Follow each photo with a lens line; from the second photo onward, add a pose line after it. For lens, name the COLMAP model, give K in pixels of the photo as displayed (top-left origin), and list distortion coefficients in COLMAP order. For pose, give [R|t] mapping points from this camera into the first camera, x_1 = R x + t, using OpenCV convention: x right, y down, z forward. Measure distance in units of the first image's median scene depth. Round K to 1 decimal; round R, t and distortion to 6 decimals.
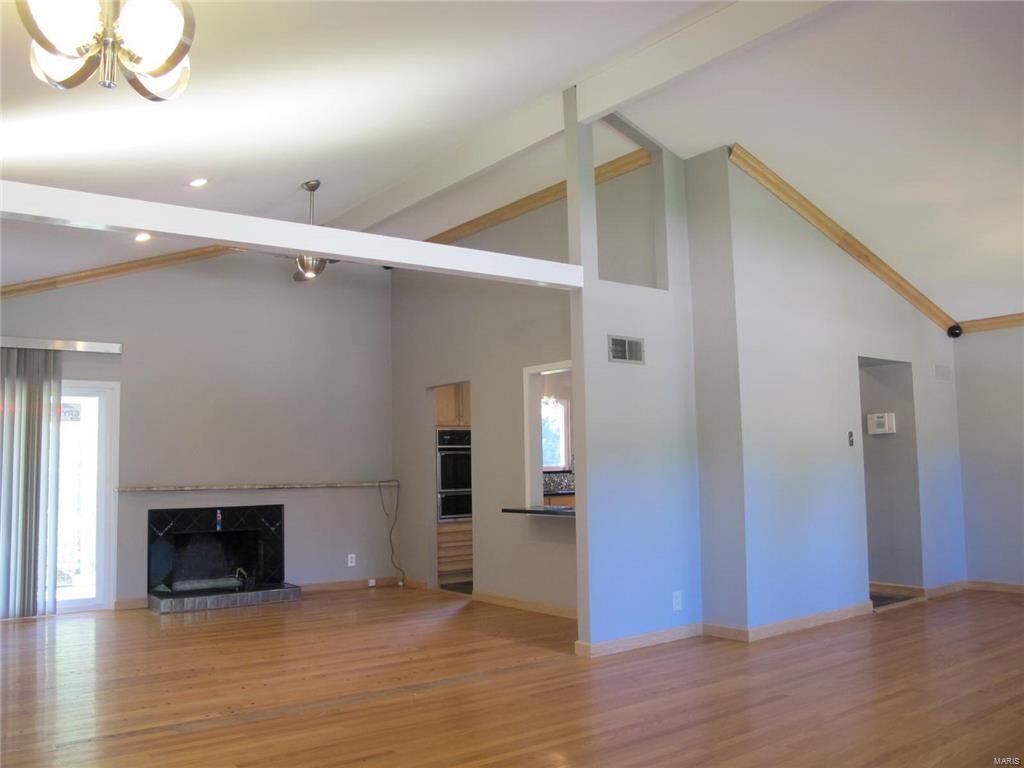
lens RADIAL K [[861.9, 0, 513.5], [0, 861.9, 378.1], [0, 0, 1]] dist [-0.147322, 0.110857]
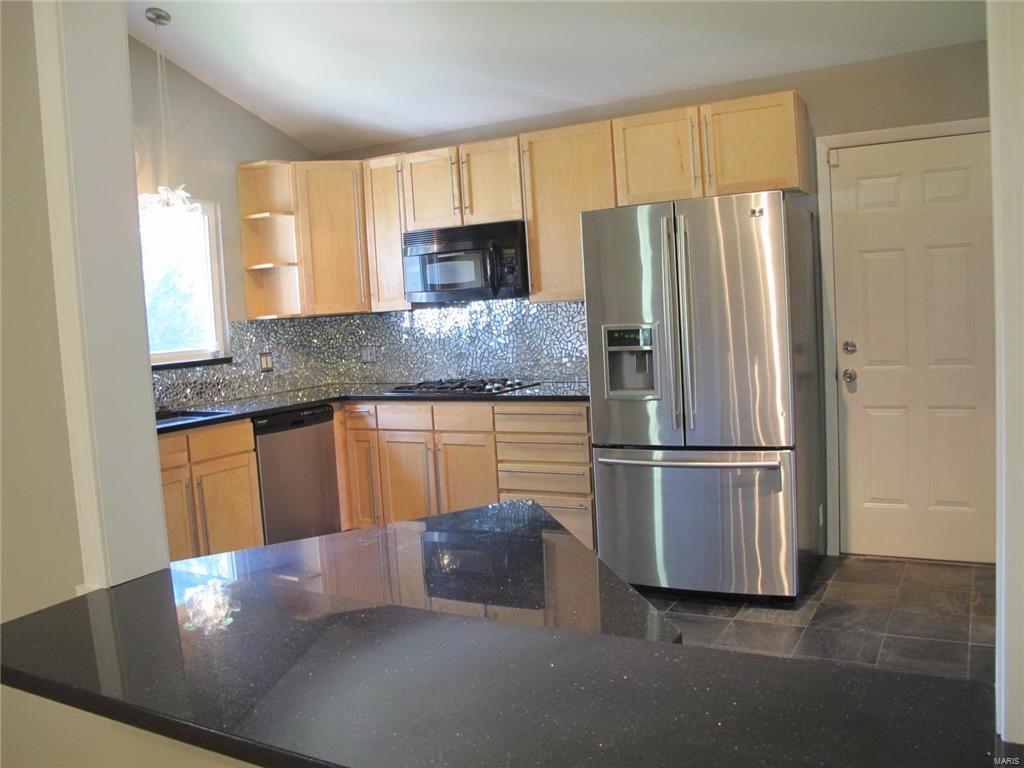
lens RADIAL K [[861.9, 0, 513.5], [0, 861.9, 378.1], [0, 0, 1]] dist [-0.147322, 0.110857]
pose [[0.912151, -0.066351, 0.404449, 0.028161], [-0.001798, 0.986152, 0.165836, 0.058352], [-0.409851, -0.151995, 0.899400, 0.721882]]
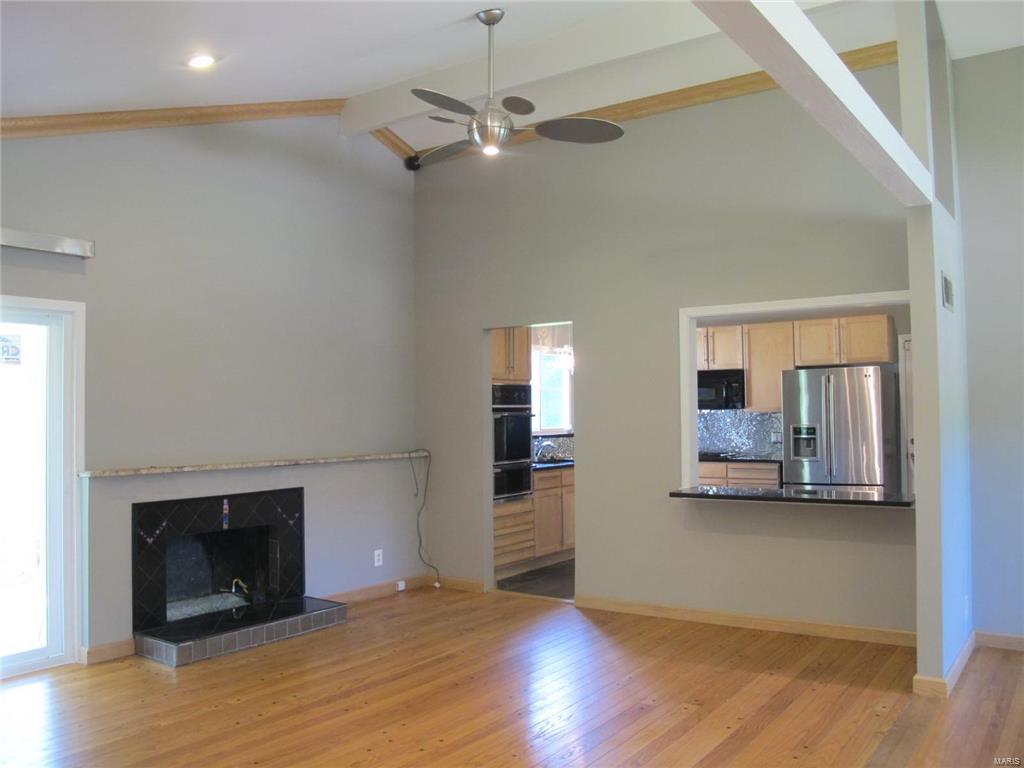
lens RADIAL K [[861.9, 0, 513.5], [0, 861.9, 378.1], [0, 0, 1]] dist [-0.147322, 0.110857]
pose [[0.951508, 0.021318, 0.306884, -0.345082], [-0.039258, 0.997854, 0.052403, 0.015020], [-0.305109, -0.061910, 0.950303, 0.297114]]
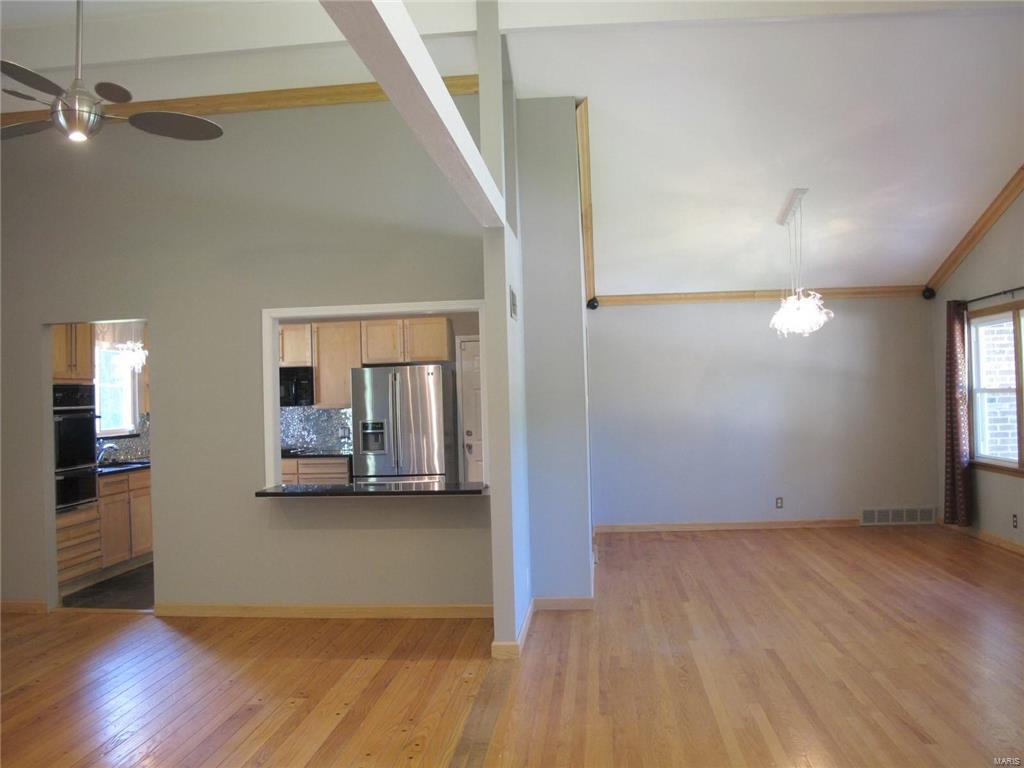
lens RADIAL K [[861.9, 0, 513.5], [0, 861.9, 378.1], [0, 0, 1]] dist [-0.147322, 0.110857]
pose [[0.672291, 0.015391, 0.740127, -0.381854], [-0.060778, 0.997556, 0.034463, 0.009455], [-0.737788, -0.068152, 0.671583, 0.298404]]
